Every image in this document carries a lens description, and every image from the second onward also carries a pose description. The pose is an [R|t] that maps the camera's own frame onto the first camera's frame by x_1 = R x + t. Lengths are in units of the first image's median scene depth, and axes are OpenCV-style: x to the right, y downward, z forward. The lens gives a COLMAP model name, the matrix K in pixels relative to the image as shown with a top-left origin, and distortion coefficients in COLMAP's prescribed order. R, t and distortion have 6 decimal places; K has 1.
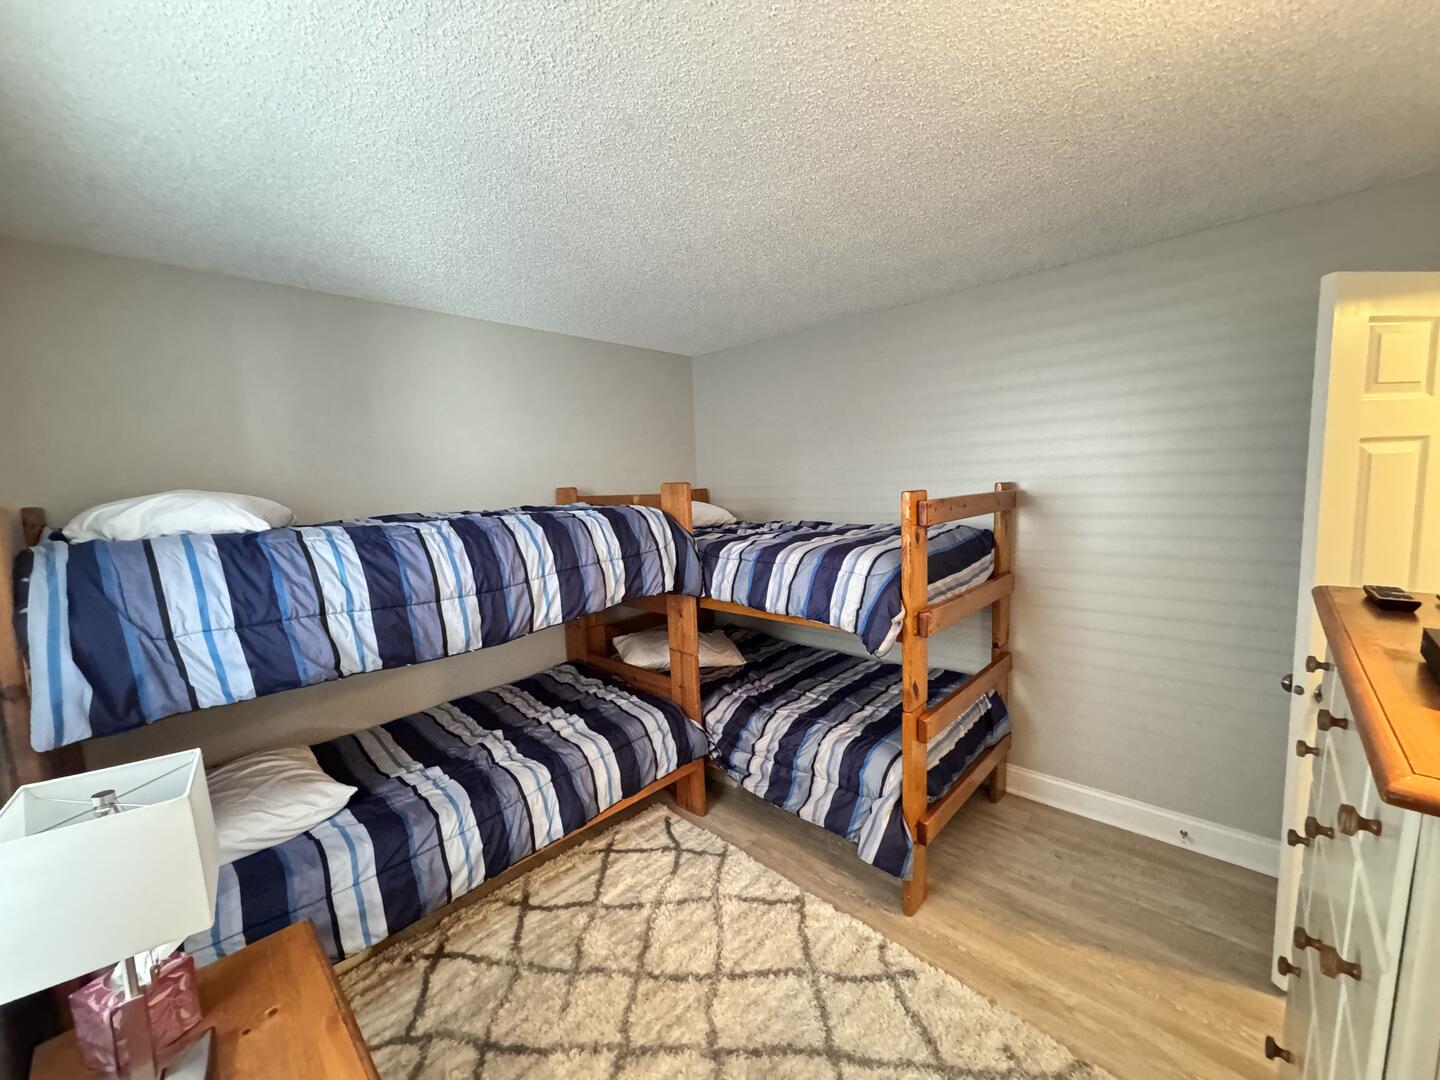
lens RADIAL K [[573.0, 0, 712.3], [0, 573.0, 544.8], [0, 0, 1]] dist [-0.003489, 0.000376]
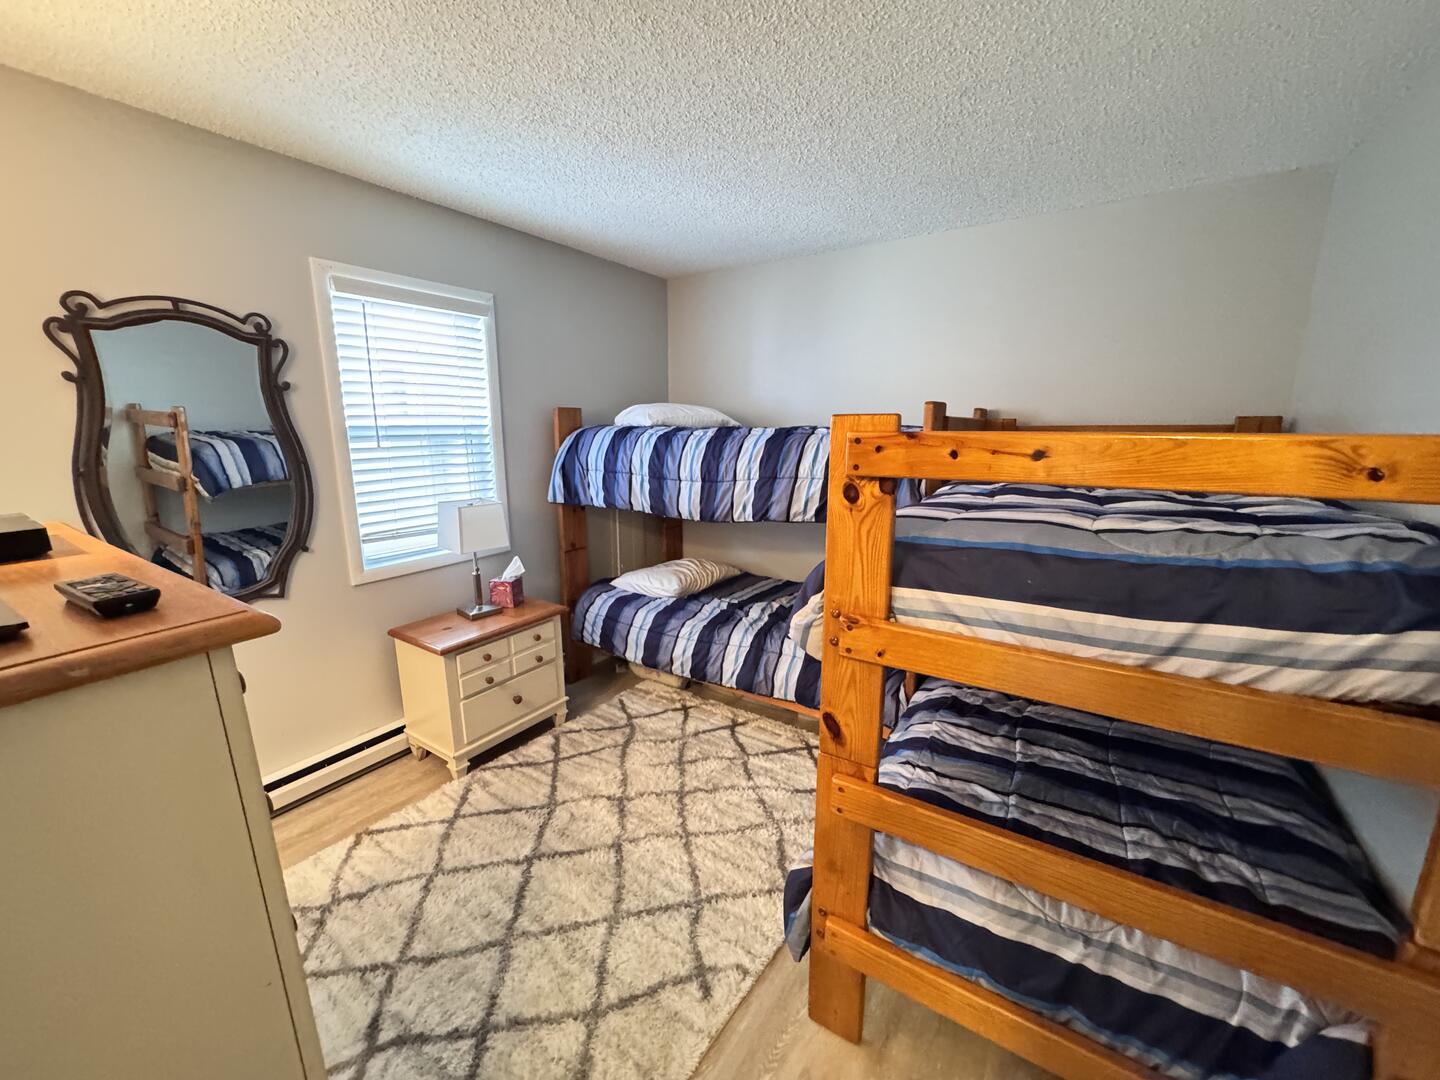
lens RADIAL K [[573.0, 0, 711.1], [0, 573.0, 541.7], [0, 0, 1]] dist [-0.003489, 0.000376]
pose [[0.166501, 0.238342, -0.956802, 0.914813], [-0.111271, 0.968691, 0.221940, -0.081833], [0.979743, 0.069511, 0.187809, 0.731034]]
